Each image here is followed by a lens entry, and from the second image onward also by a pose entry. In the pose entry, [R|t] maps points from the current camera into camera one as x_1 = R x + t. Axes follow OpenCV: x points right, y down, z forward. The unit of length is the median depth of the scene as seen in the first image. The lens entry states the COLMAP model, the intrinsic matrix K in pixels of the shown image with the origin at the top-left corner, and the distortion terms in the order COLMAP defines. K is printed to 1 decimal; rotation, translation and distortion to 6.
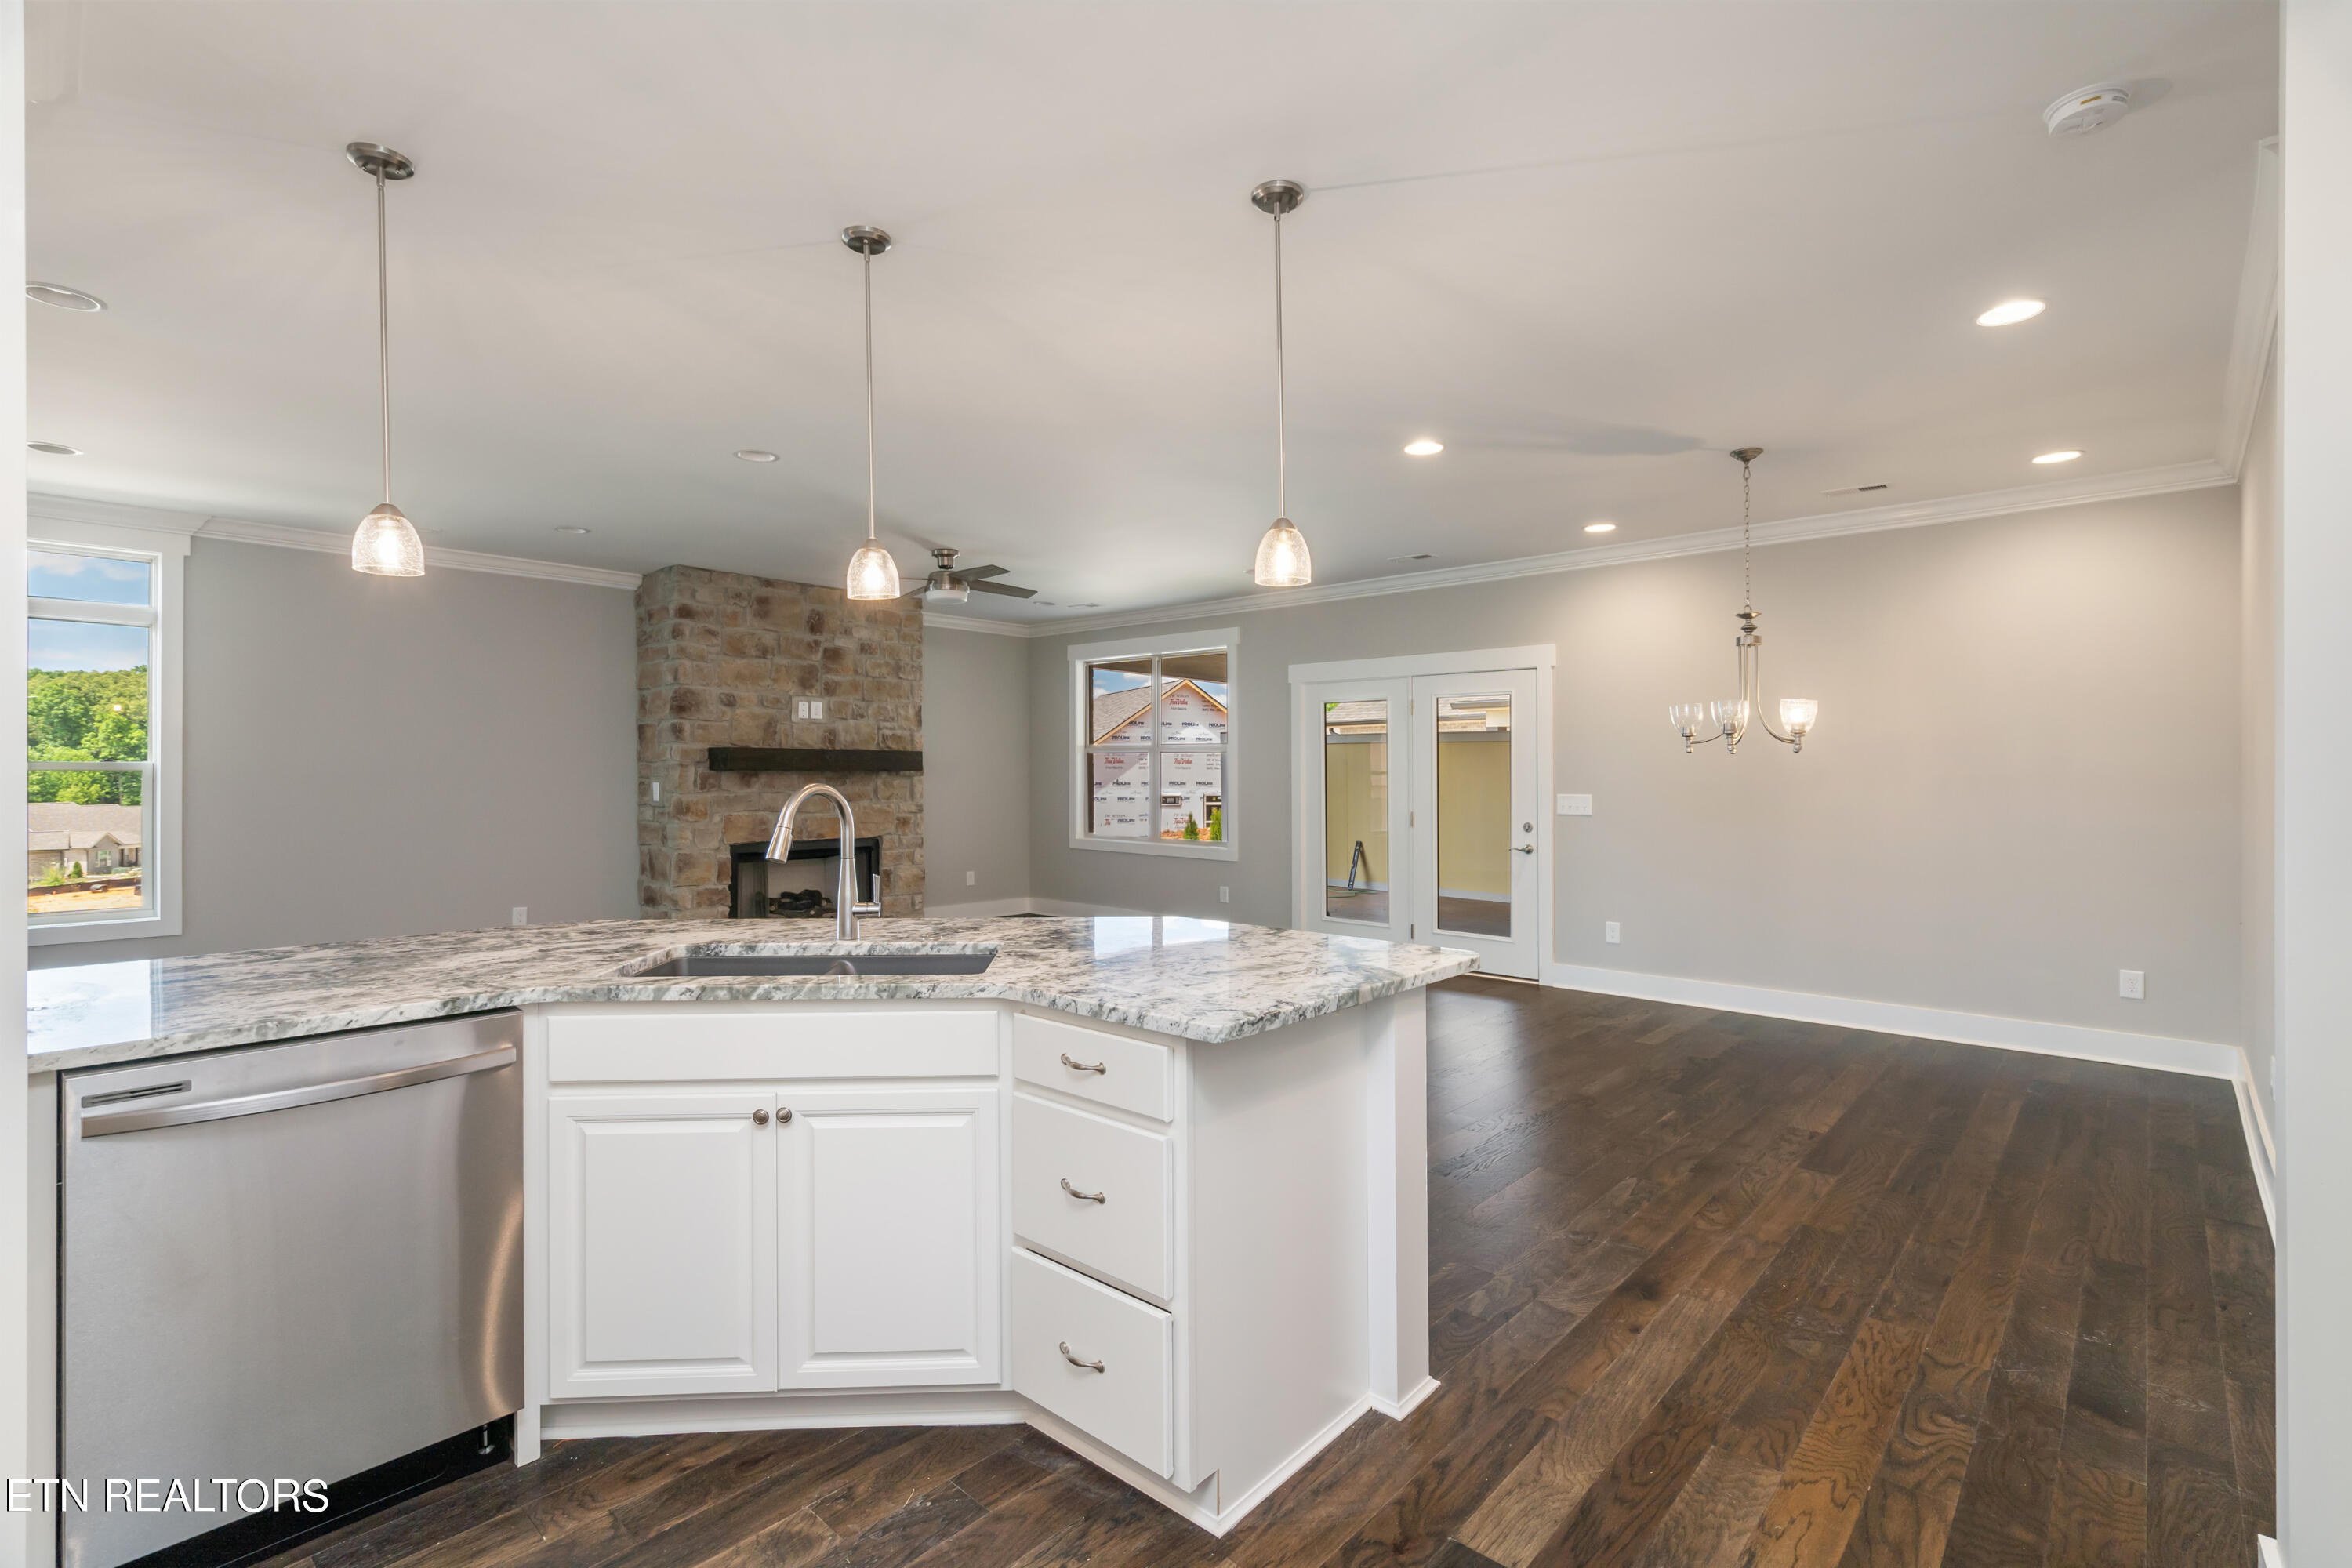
lens RADIAL K [[1083.1, 0, 1182.2], [0, 1083.1, 789.4], [0, 0, 1]] dist [0.000856, 0.000085]
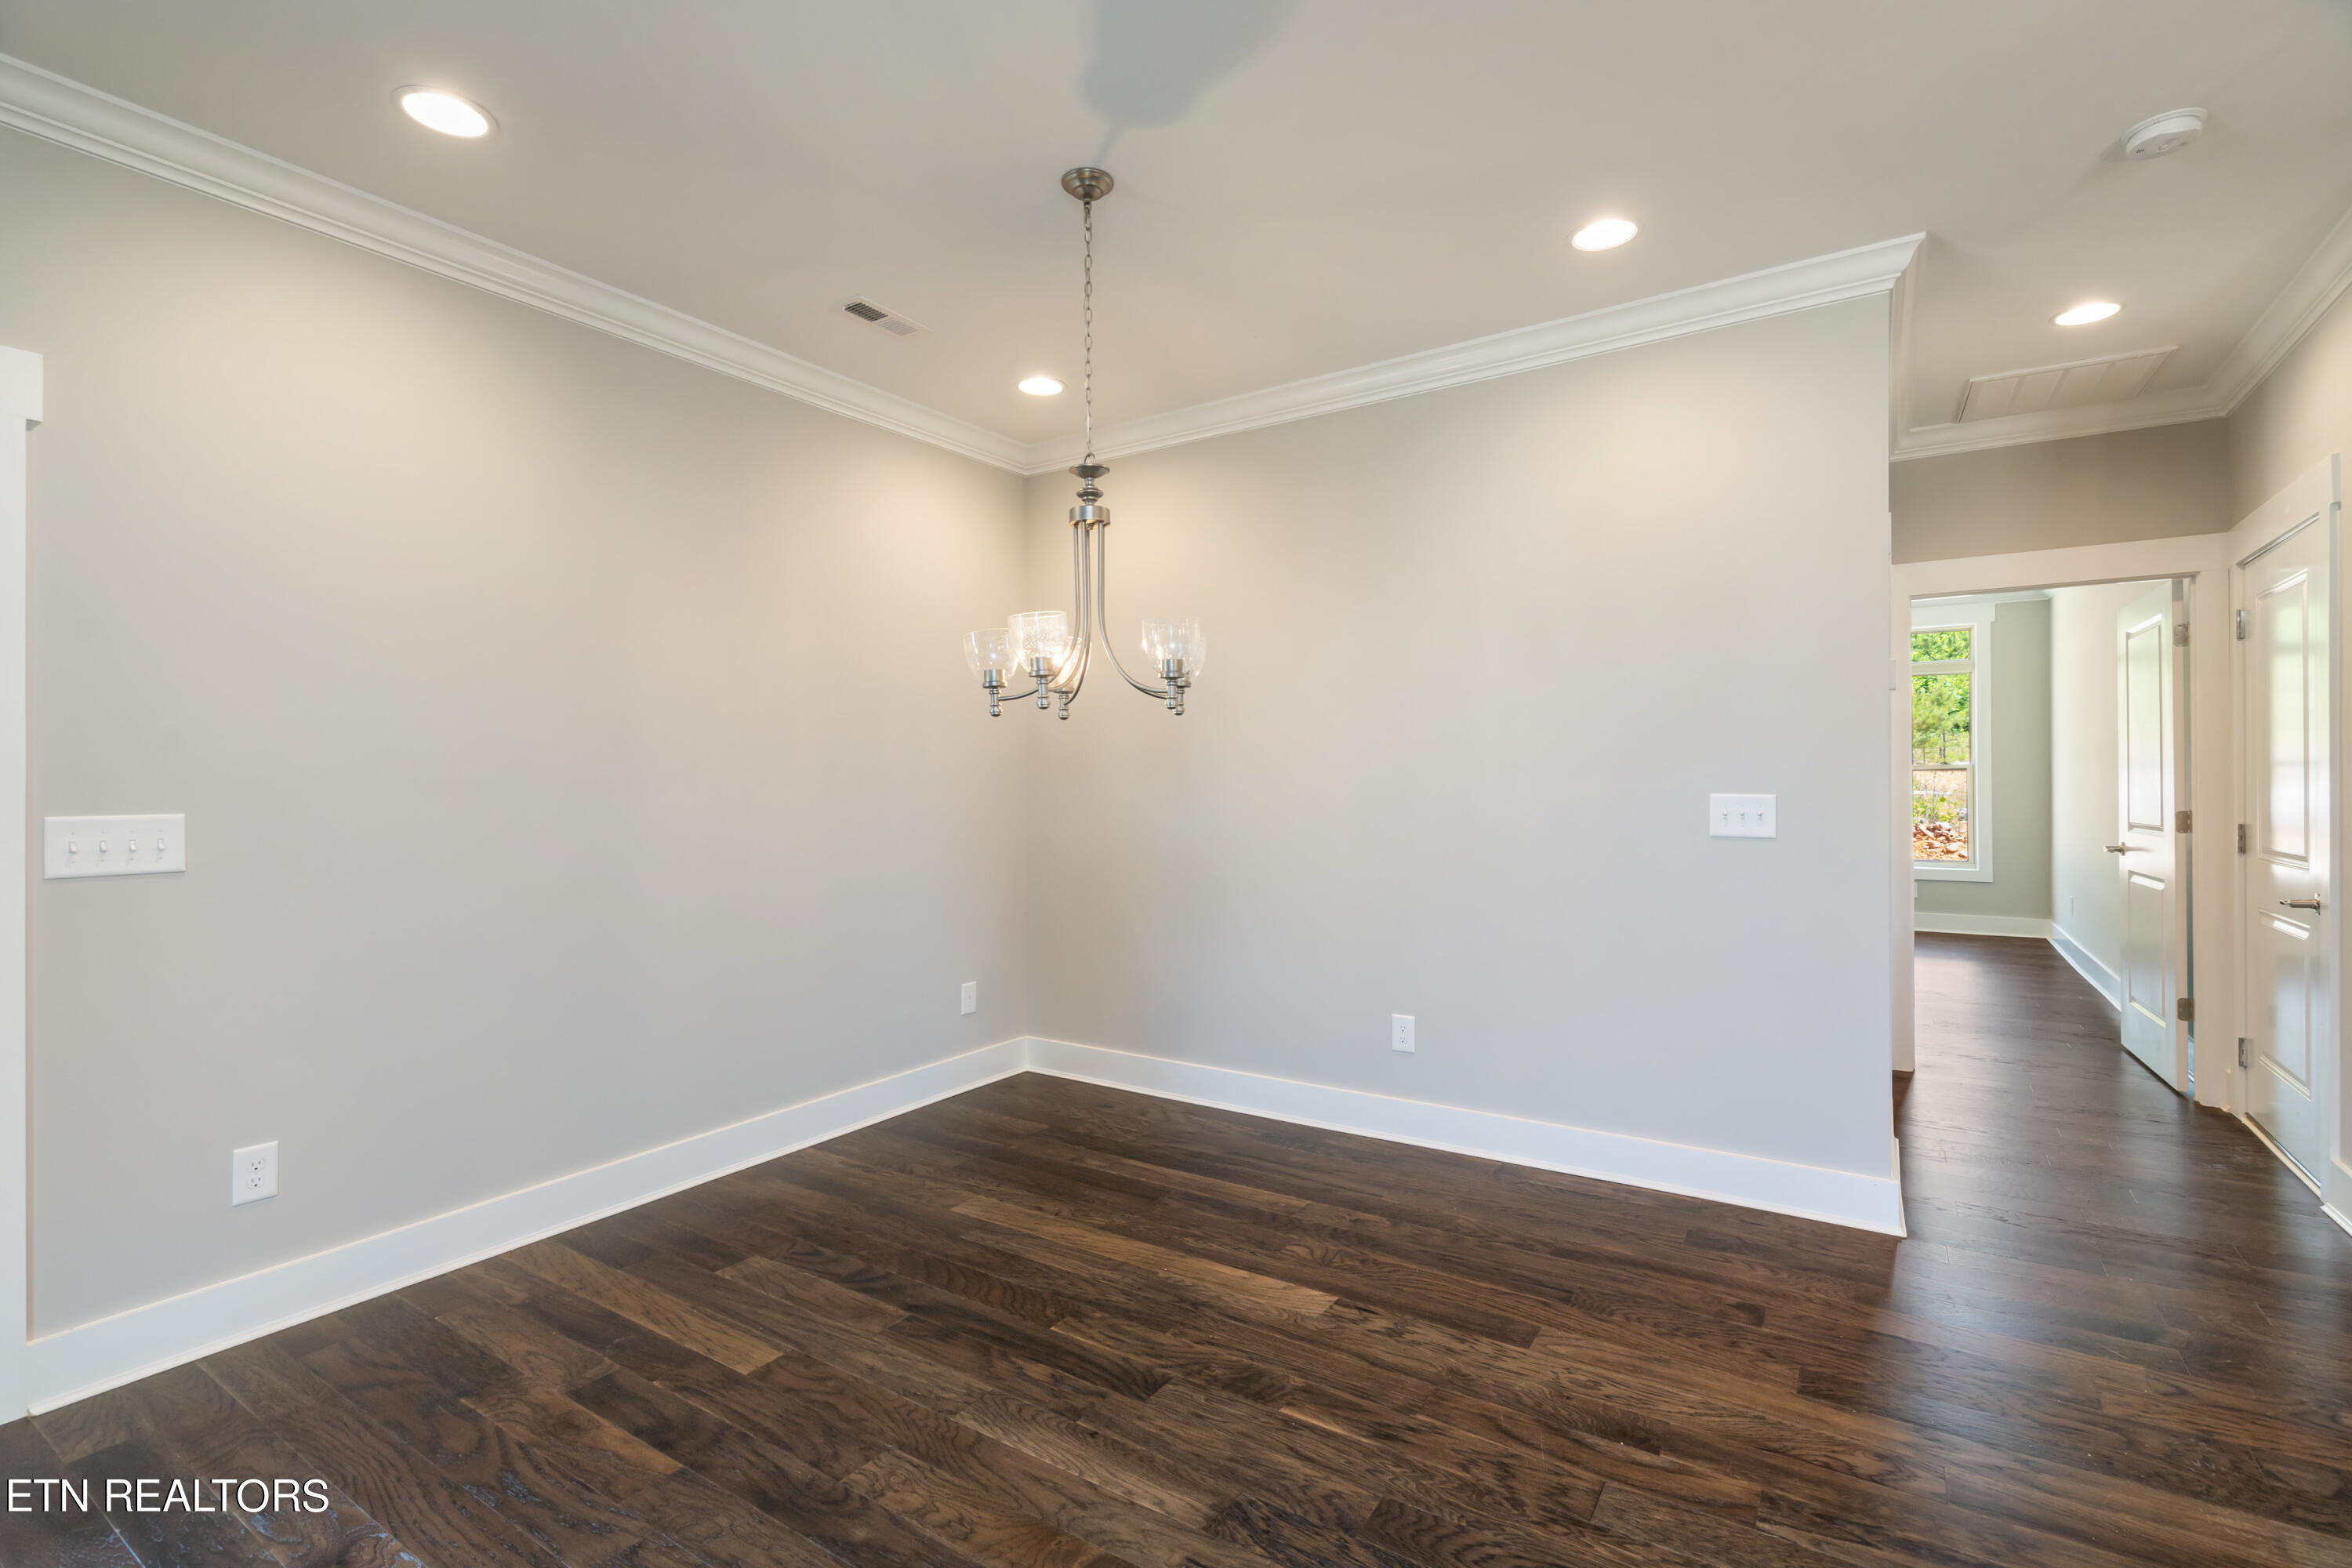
lens RADIAL K [[1074.1, 0, 1177.8], [0, 1074.1, 771.6], [0, 0, 1]] dist [-0.003736, 0.000496]
pose [[-0.152388, 0.004759, 0.988309, -0.021472], [0.018494, 0.999827, -0.001962, -0.001595], [-0.988148, 0.017979, -0.152450, 0.636964]]
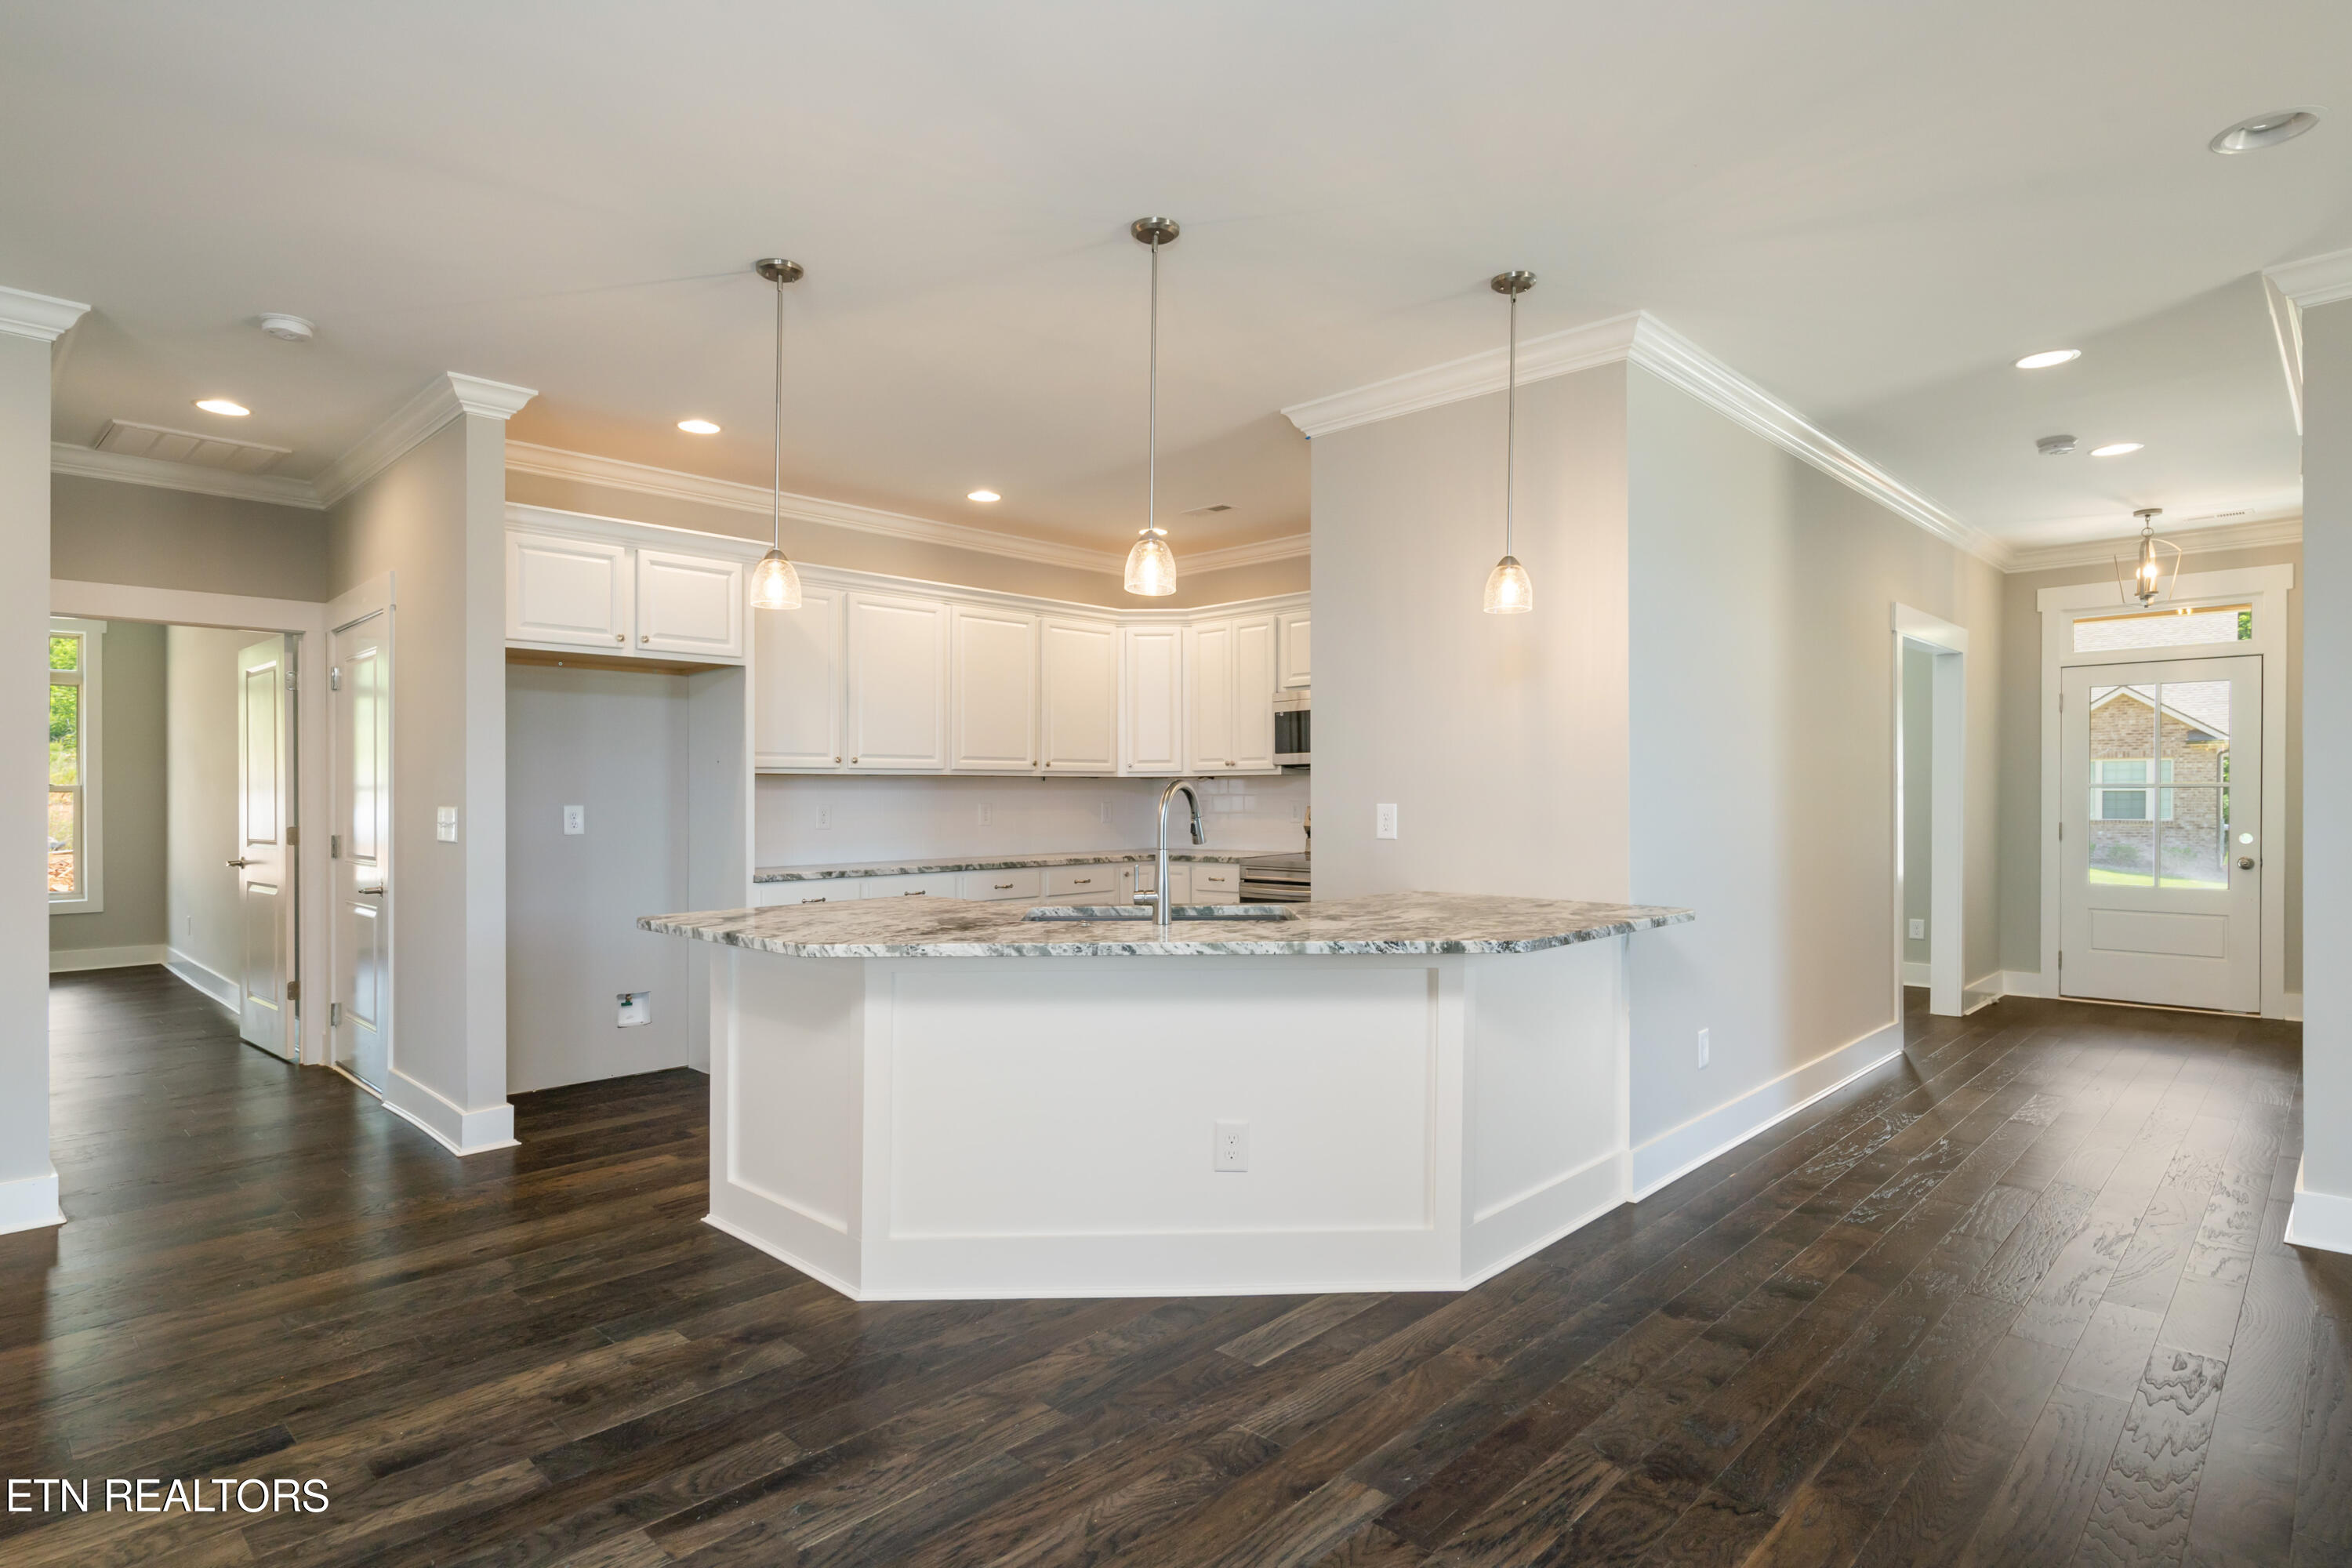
lens RADIAL K [[1229.0, 0, 1176.2], [0, 1229.0, 794.8], [0, 0, 1]] dist [0.001024, -0.000007]
pose [[-0.999392, 0.001091, 0.034855, -0.129116], [0.001630, 0.999879, 0.015440, -0.003707], [-0.034834, 0.015487, -0.999273, 0.783440]]
